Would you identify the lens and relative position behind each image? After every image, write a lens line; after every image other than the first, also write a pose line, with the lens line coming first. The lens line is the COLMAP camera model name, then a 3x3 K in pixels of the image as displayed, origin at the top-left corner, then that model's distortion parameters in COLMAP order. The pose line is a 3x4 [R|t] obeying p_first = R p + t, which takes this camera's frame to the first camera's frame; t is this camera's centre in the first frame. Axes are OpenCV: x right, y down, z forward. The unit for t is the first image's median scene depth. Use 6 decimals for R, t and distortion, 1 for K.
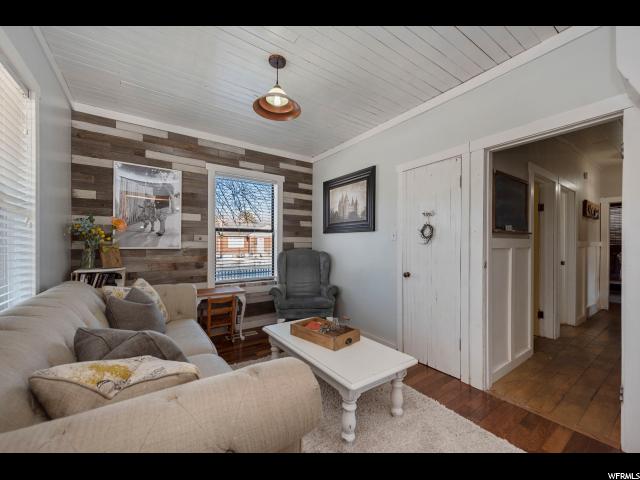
lens RADIAL K [[256.8, 0, 325.1], [0, 256.8, 244.7], [0, 0, 1]] dist [0.003821, -0.002219]
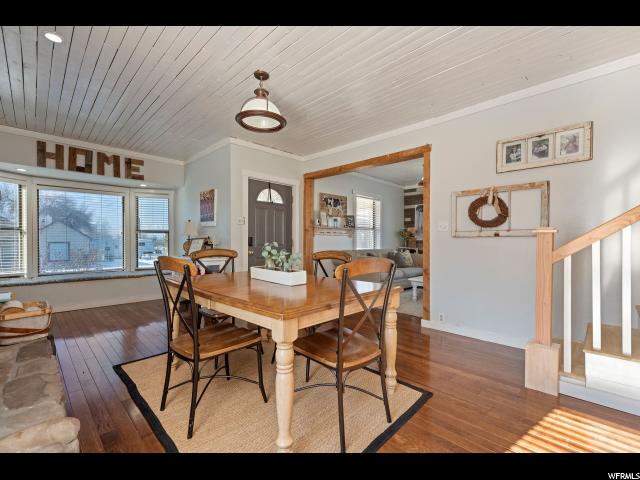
lens RADIAL K [[279.6, 0, 323.6], [0, 279.6, 242.0], [0, 0, 1]] dist [0.004943, -0.000447]
pose [[0.160763, -0.001065, -0.986992, 1.477035], [-0.000496, 0.999999, -0.001159, 0.031548], [0.986993, 0.000676, 0.160763, -0.269928]]
